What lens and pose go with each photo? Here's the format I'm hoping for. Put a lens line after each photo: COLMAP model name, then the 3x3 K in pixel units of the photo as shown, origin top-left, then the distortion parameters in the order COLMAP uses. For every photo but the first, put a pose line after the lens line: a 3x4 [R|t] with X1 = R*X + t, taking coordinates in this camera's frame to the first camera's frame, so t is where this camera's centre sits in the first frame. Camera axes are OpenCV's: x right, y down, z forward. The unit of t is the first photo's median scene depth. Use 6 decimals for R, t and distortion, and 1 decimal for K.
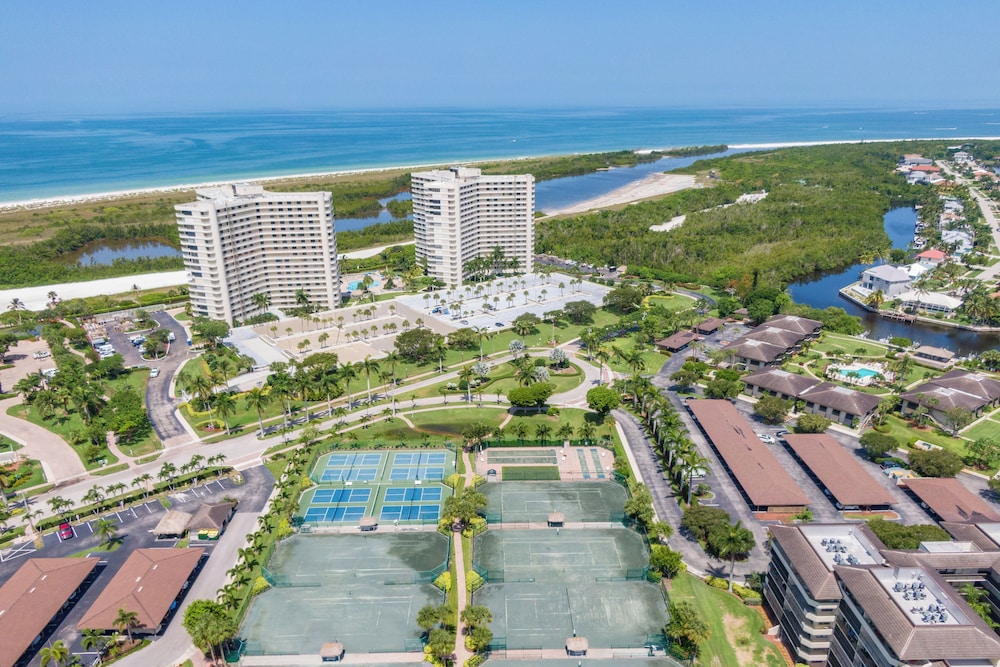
lens RADIAL K [[1168.8, 0, 499.6], [0, 1168.8, 333.8], [0, 0, 1]] dist [-0.010061, 0.000000]
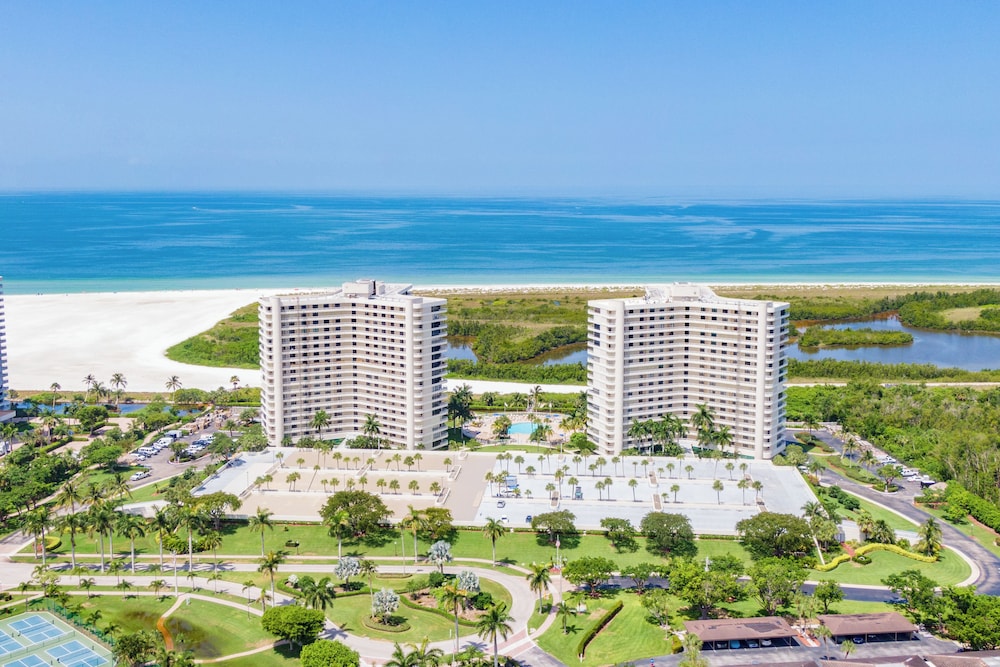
lens RADIAL K [[1168.8, 0, 500.1], [0, 1168.8, 333.2], [0, 0, 1]] dist [-0.010061, 0.000000]
pose [[0.569874, 0.109338, -0.814425, 0.459124], [-0.170006, 0.985353, 0.013328, -0.104516], [0.803954, 0.130862, 0.580115, 0.530523]]
